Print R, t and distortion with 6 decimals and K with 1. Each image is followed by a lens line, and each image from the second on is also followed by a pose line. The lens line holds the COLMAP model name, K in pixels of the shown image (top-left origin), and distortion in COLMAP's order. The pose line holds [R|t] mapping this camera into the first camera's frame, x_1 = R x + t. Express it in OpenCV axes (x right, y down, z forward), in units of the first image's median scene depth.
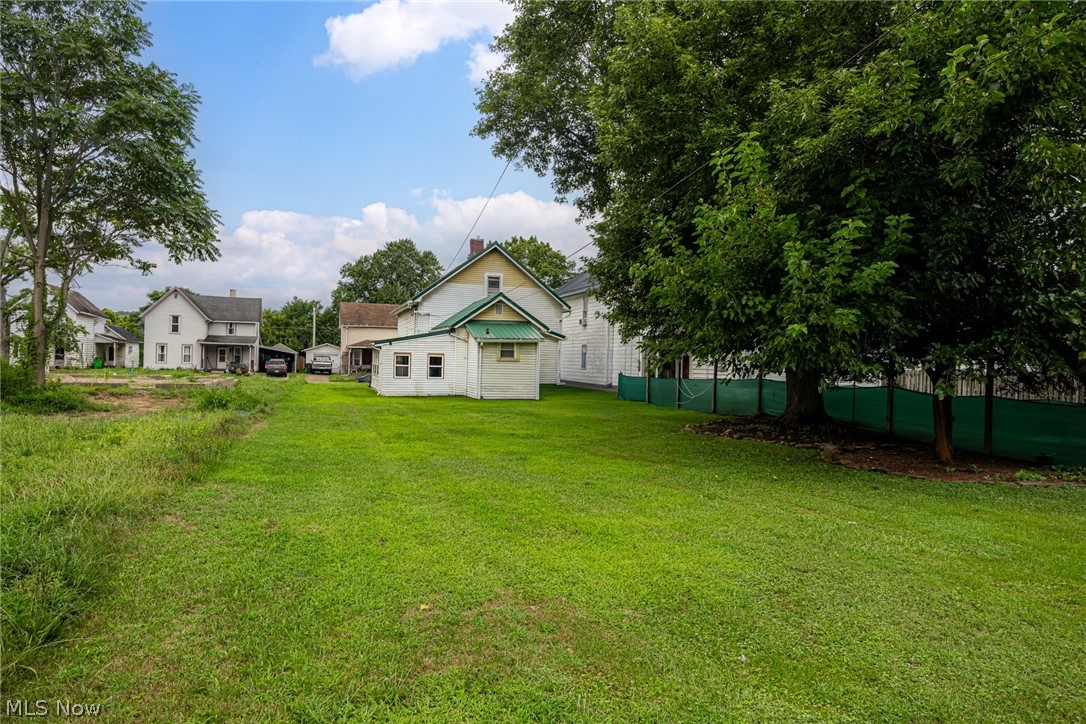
lens RADIAL K [[724.8, 0, 543.0], [0, 724.8, 362.0], [0, 0, 1]] dist [-0.000785, -0.000023]
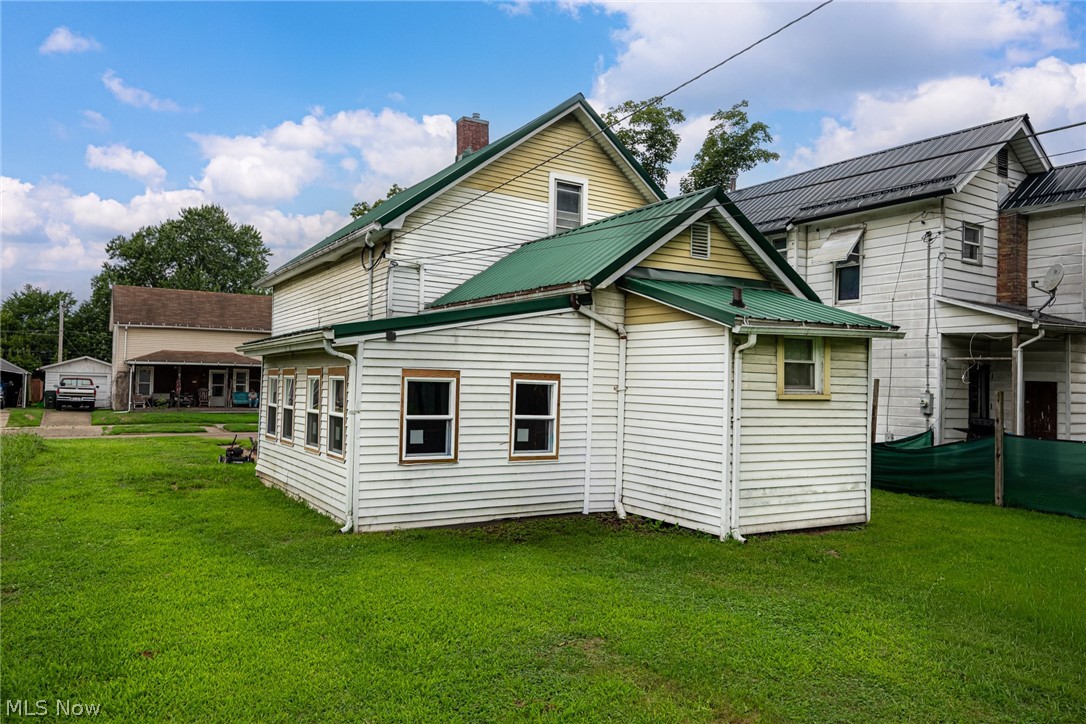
lens RADIAL K [[789.6, 0, 543.0], [0, 789.6, 362.0], [0, 0, 1]] dist [-0.004340, -0.003086]
pose [[0.969853, 0.005301, 0.243634, -0.100168], [0.001434, 0.999622, -0.027458, -0.003375], [-0.243687, 0.026979, 0.969479, 0.309093]]
